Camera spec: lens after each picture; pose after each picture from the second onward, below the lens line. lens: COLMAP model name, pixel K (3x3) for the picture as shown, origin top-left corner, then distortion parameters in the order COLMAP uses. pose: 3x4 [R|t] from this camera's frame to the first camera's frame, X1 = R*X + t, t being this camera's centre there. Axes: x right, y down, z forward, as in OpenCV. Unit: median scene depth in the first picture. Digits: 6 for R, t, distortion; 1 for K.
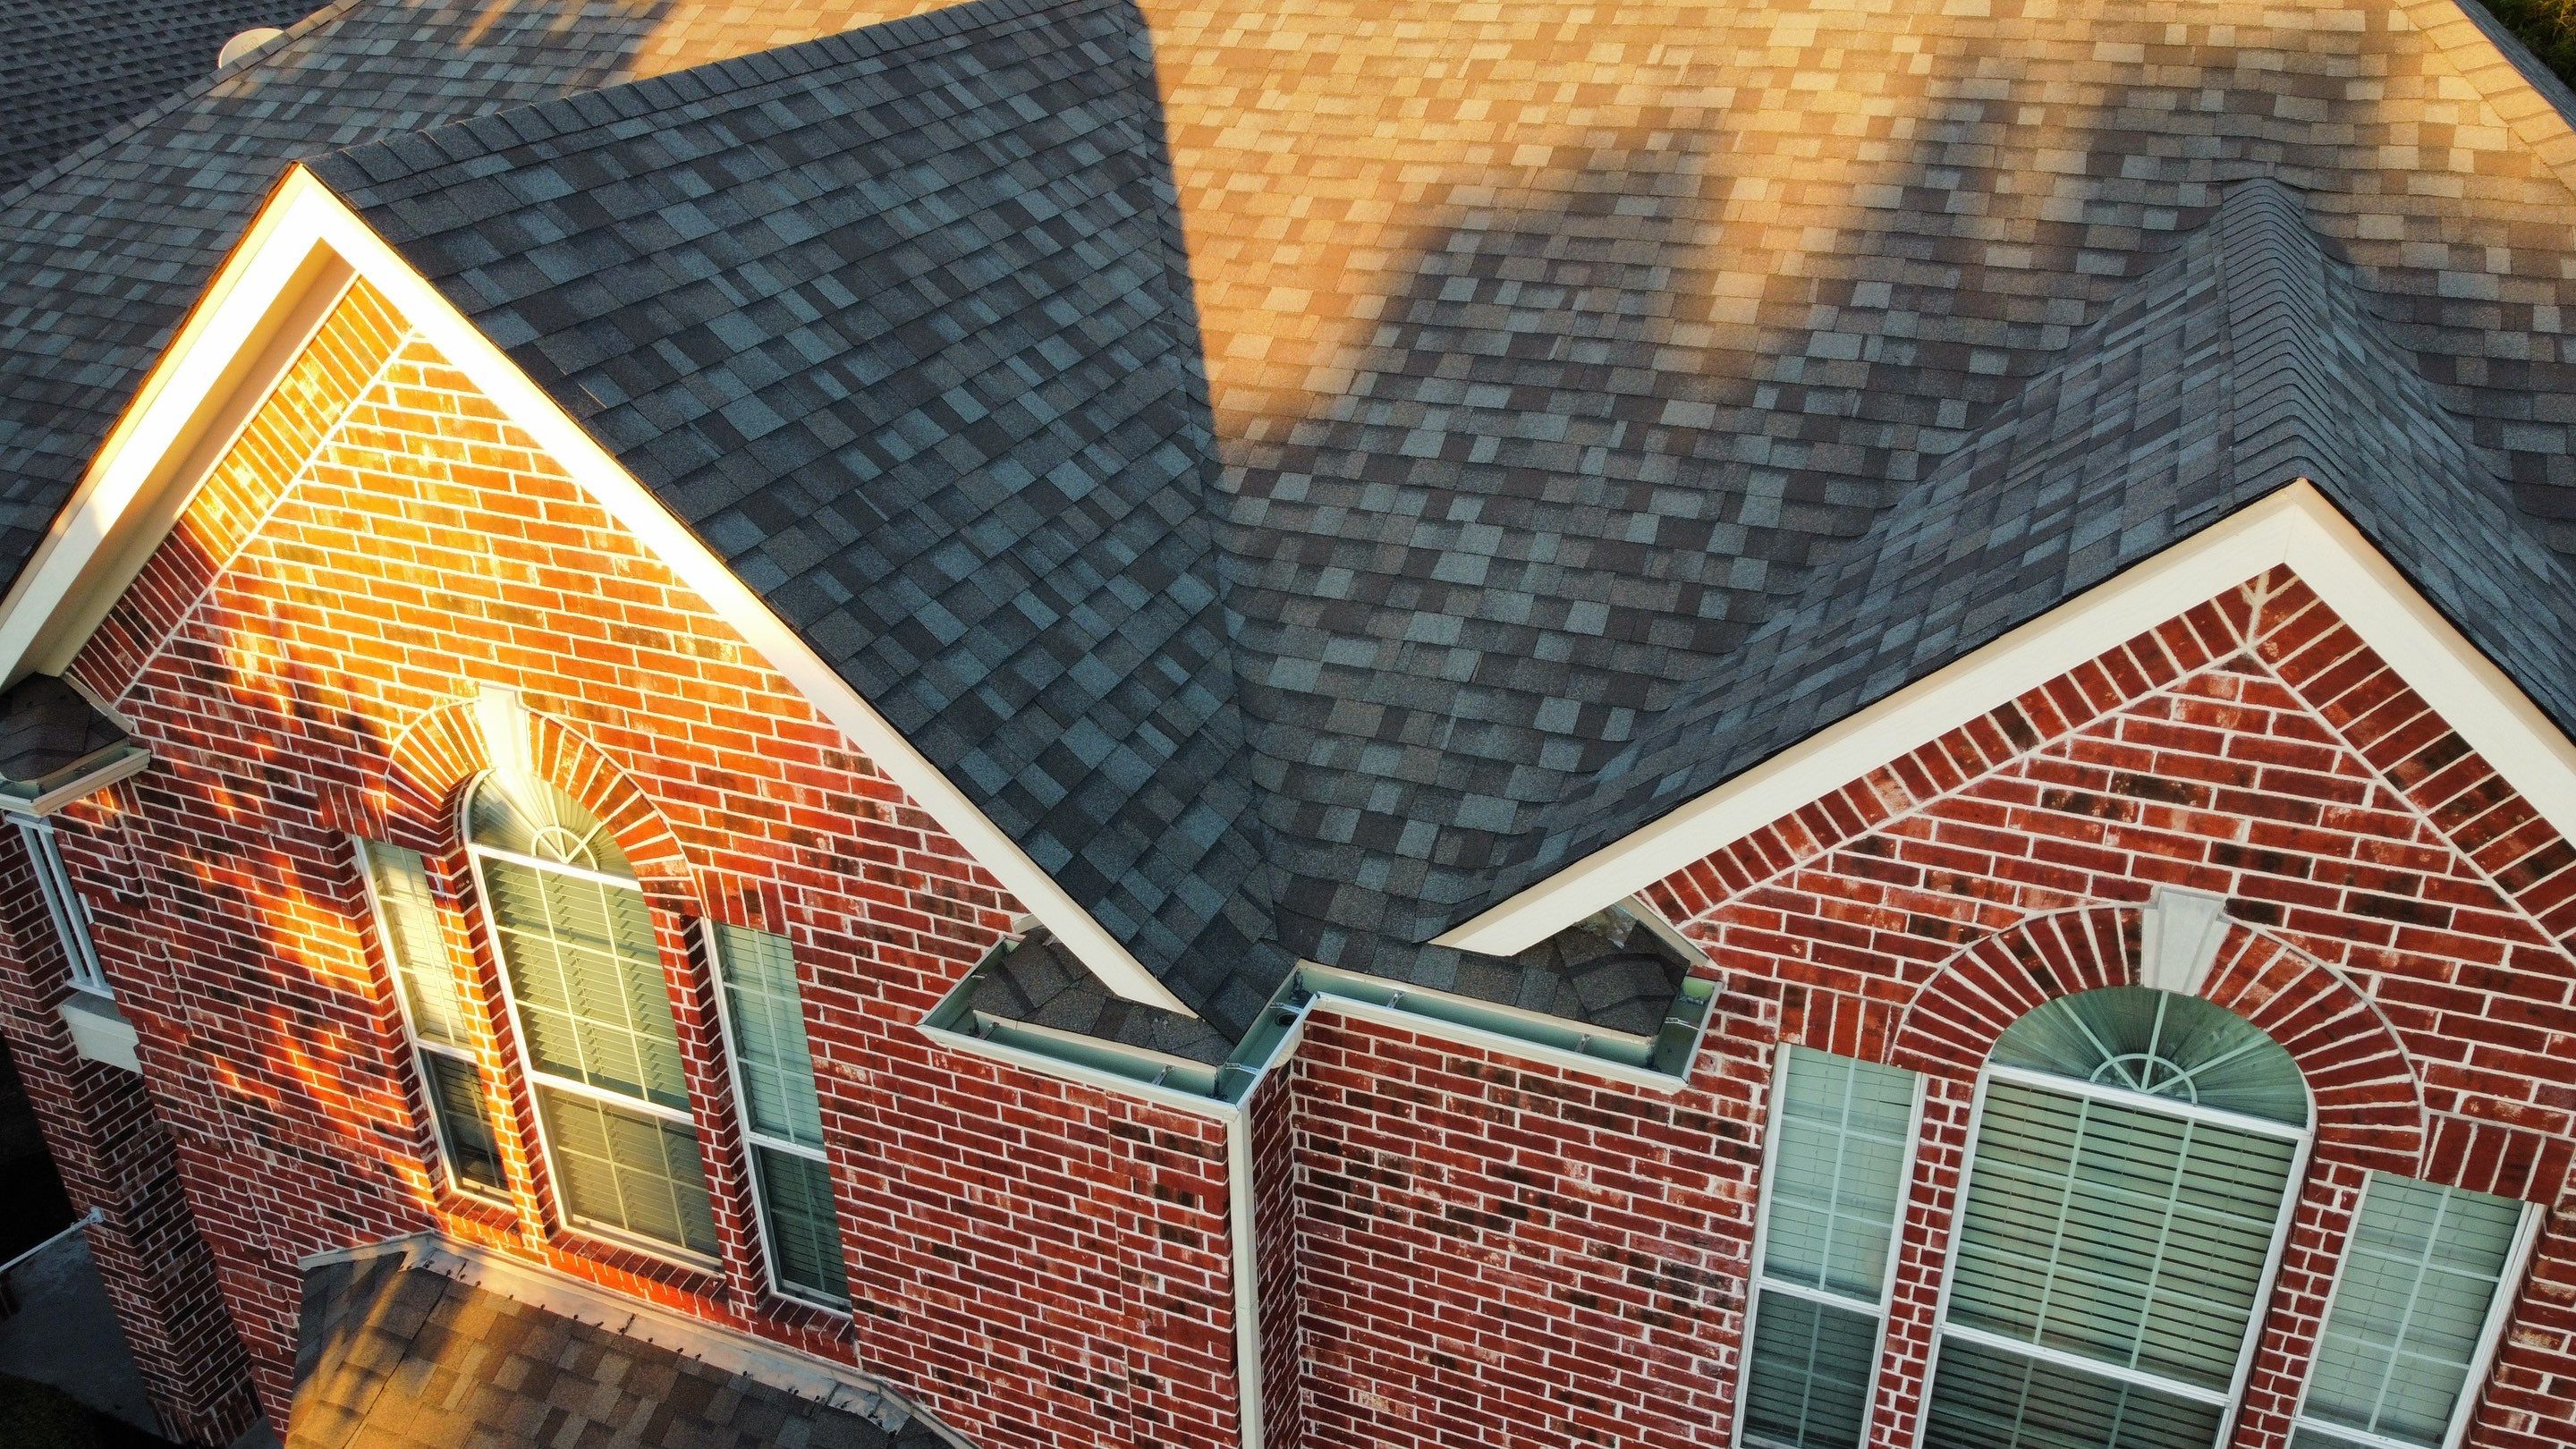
lens RADIAL K [[1955.8, 0, 1283.6], [0, 1955.8, 730.9], [0, 0, 1]] dist [-0.000118, -0.005018]
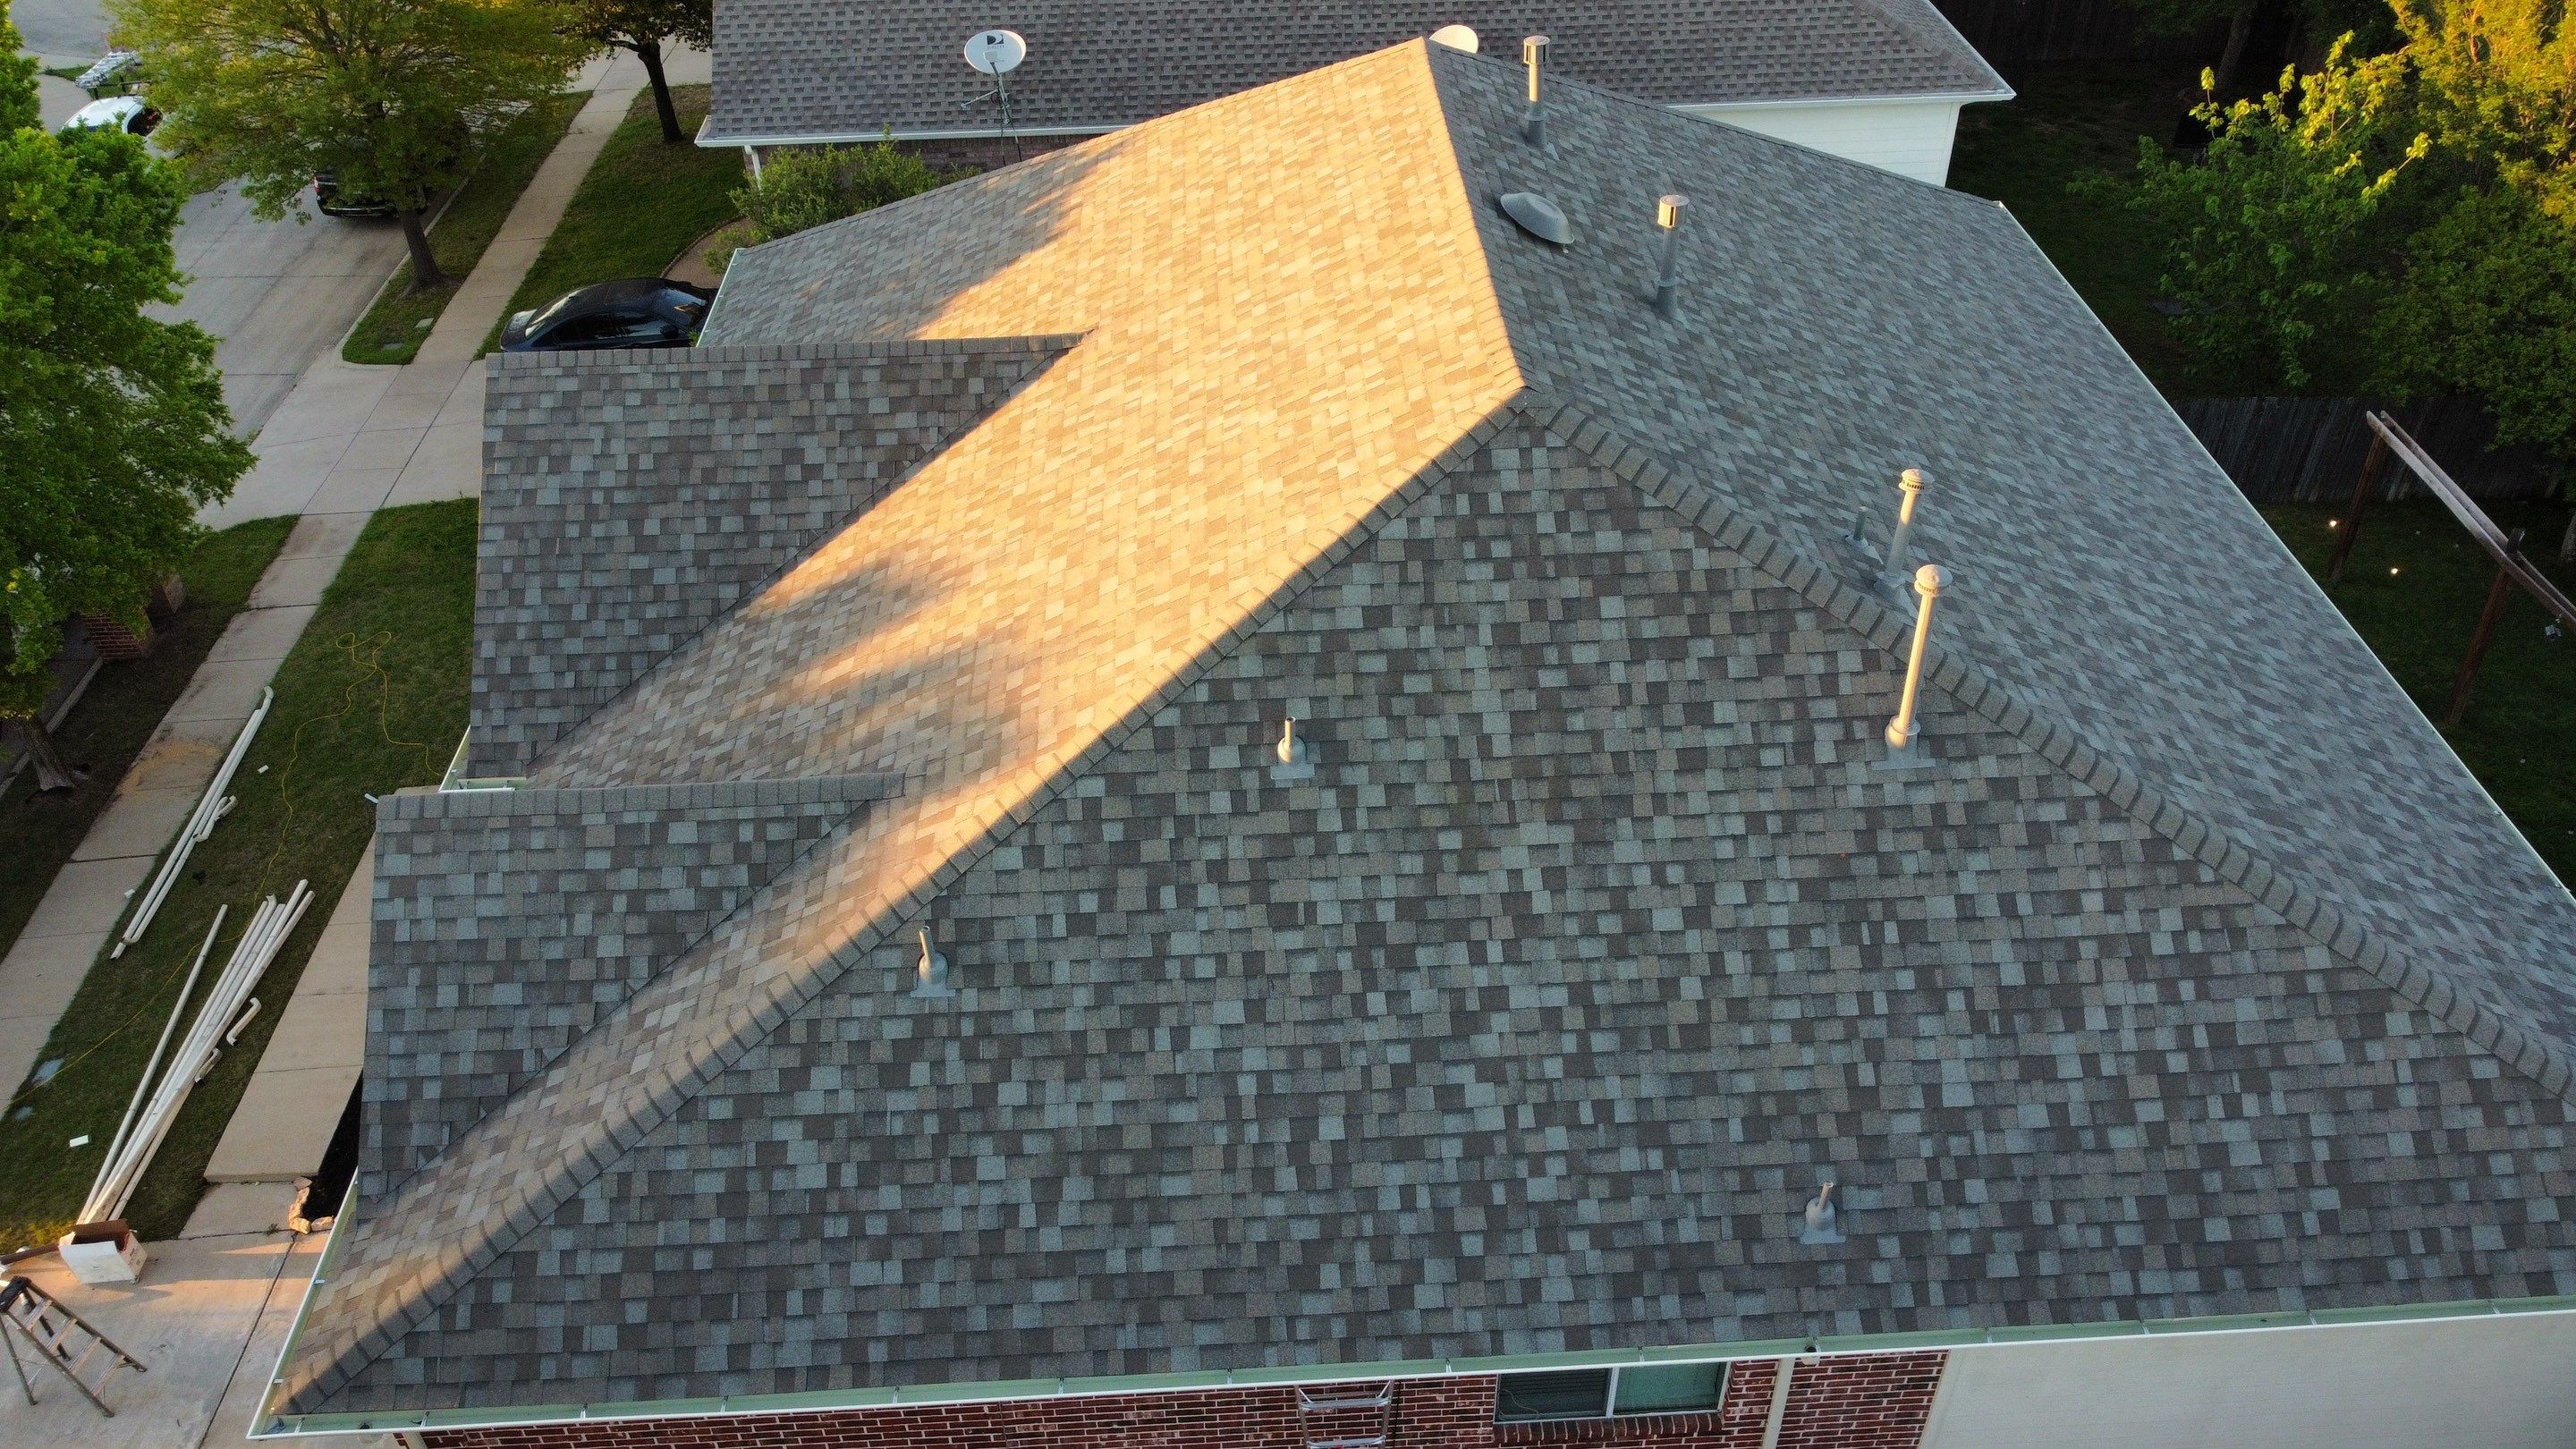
lens RADIAL K [[1955.8, 0, 1297.0], [0, 1955.8, 741.5], [0, 0, 1]] dist [-0.000118, -0.005018]
pose [[0.433823, 0.571940, -0.696192, 2.079409], [-0.410180, 0.813343, 0.412584, -1.314769], [0.802216, 0.106575, 0.587445, 0.256826]]
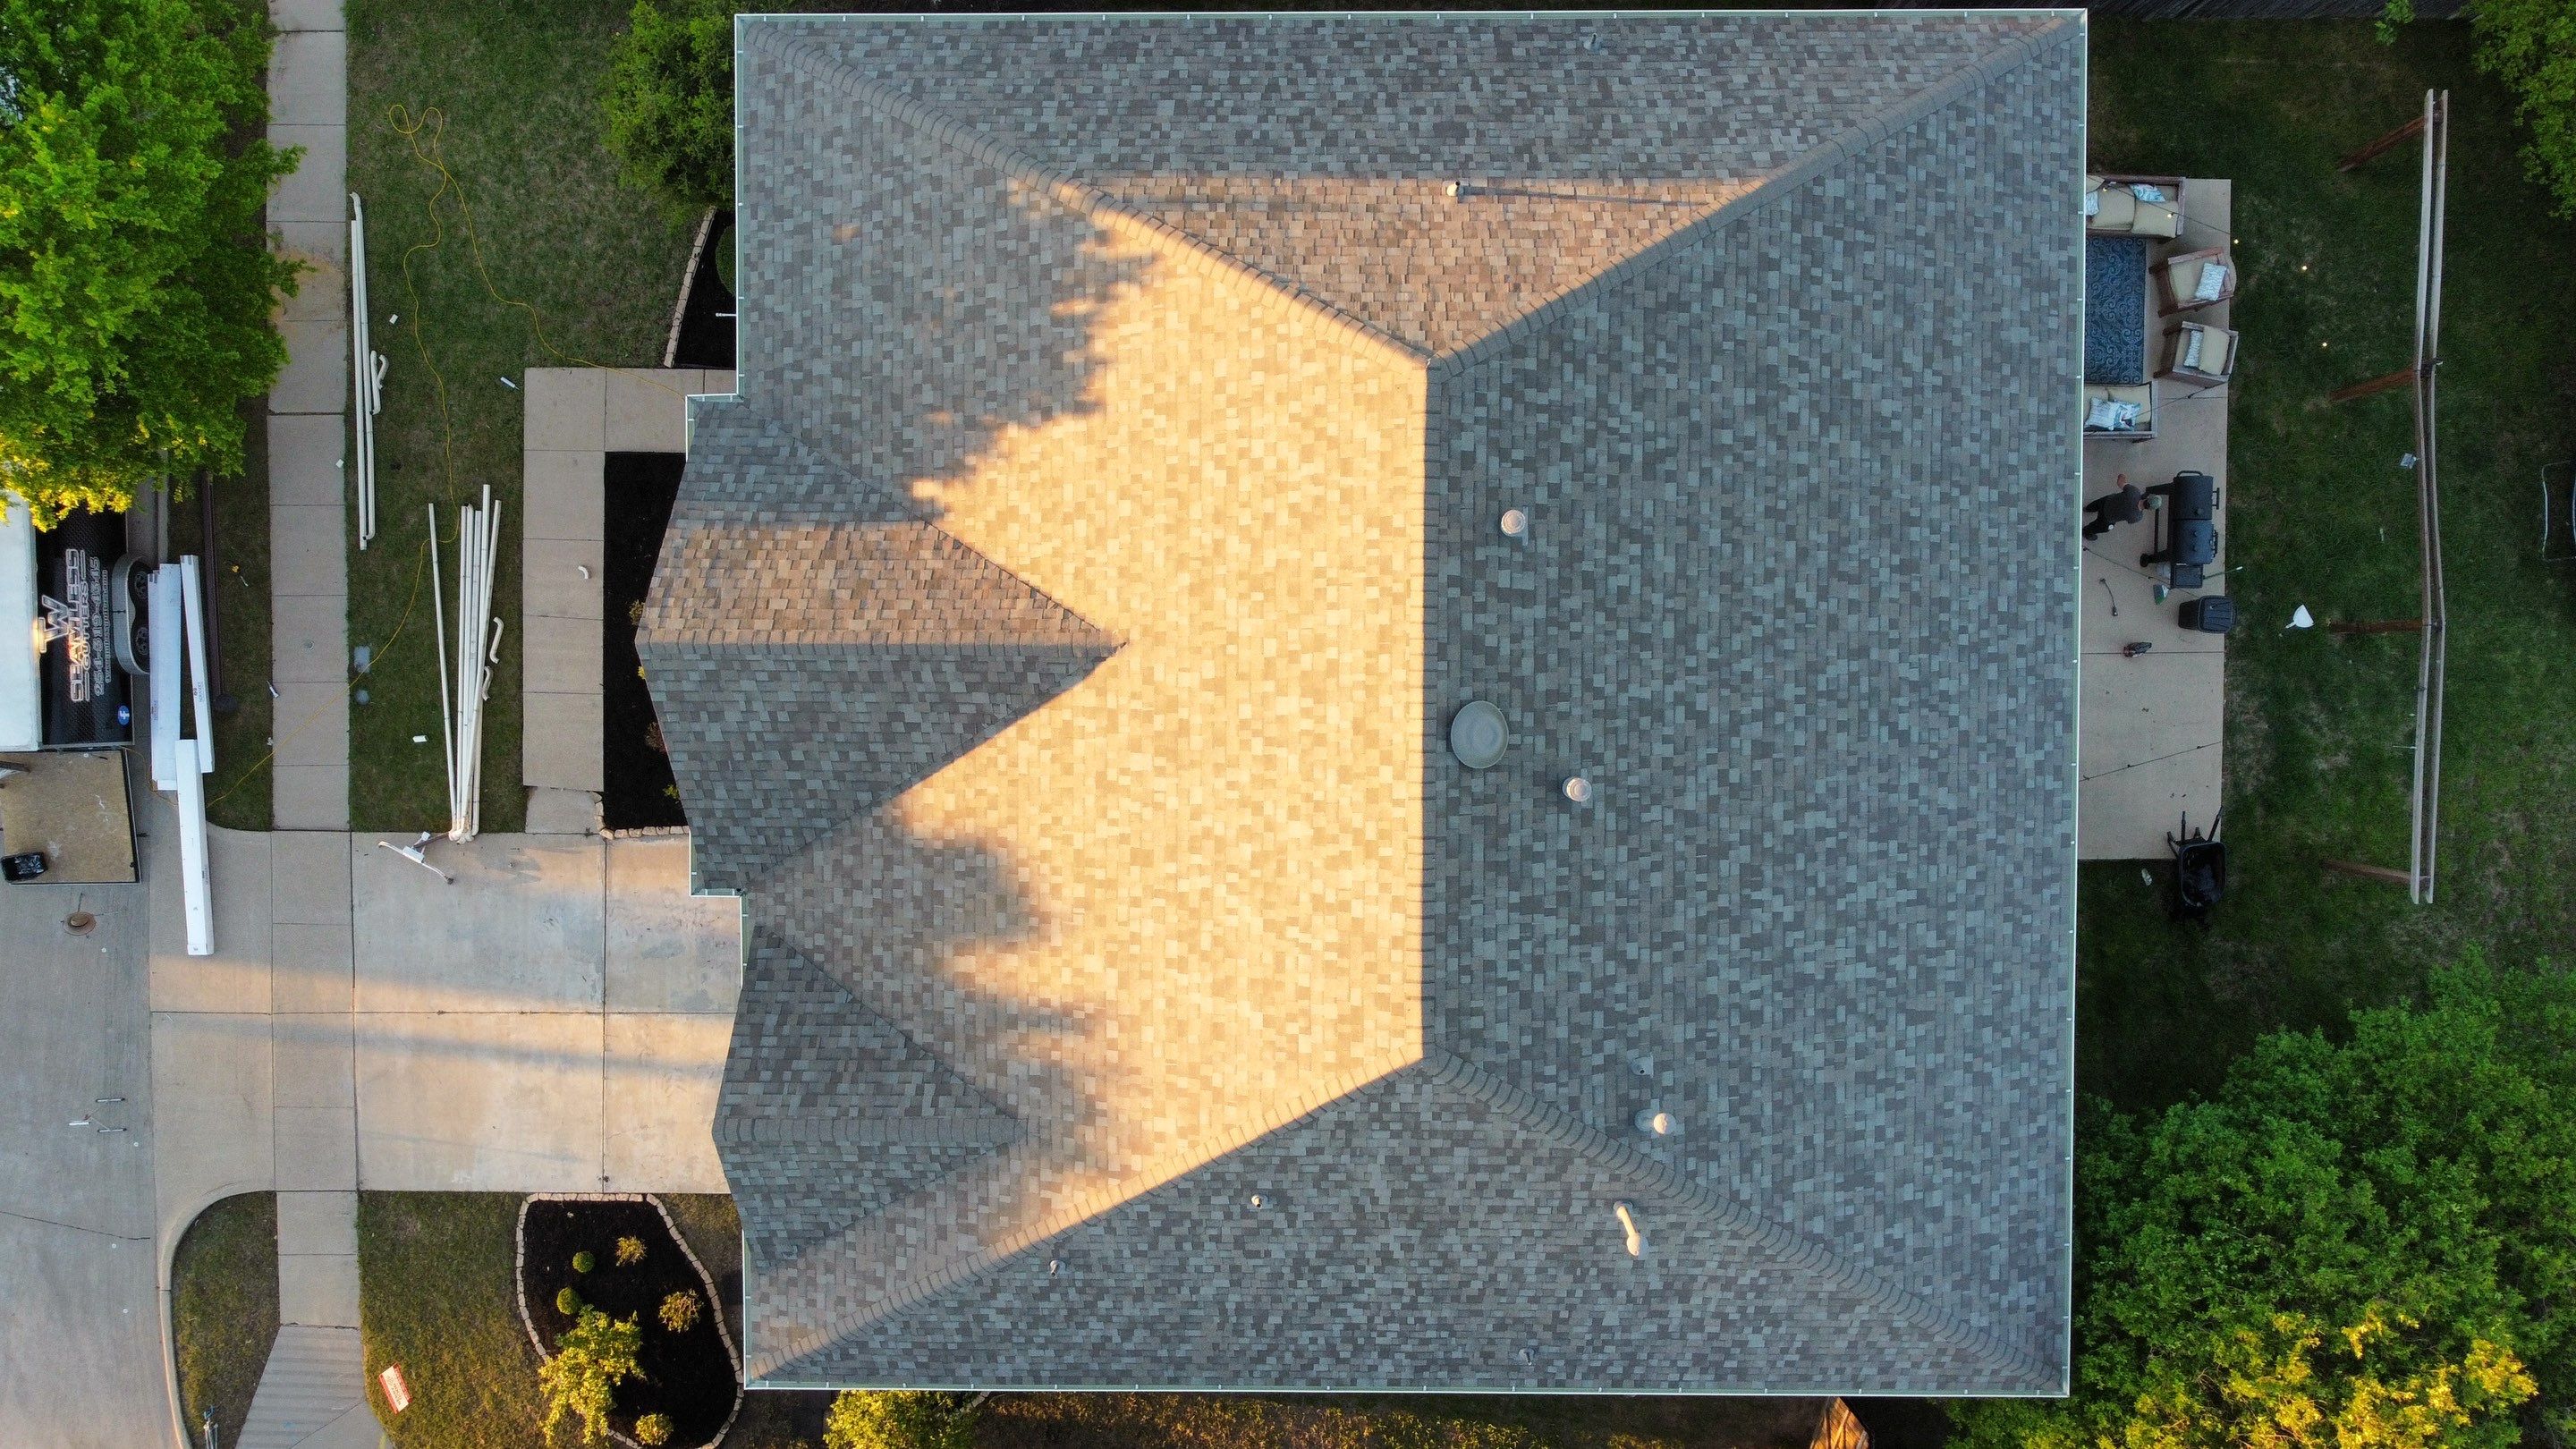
lens RADIAL K [[1955.8, 0, 1298.1], [0, 1955.8, 742.3], [0, 0, 1]] dist [-0.000118, -0.005018]
pose [[0.385655, 0.921427, 0.047342, -0.020308], [-0.422984, 0.130968, 0.896622, -3.485183], [0.819972, -0.365812, 0.440258, 0.281199]]
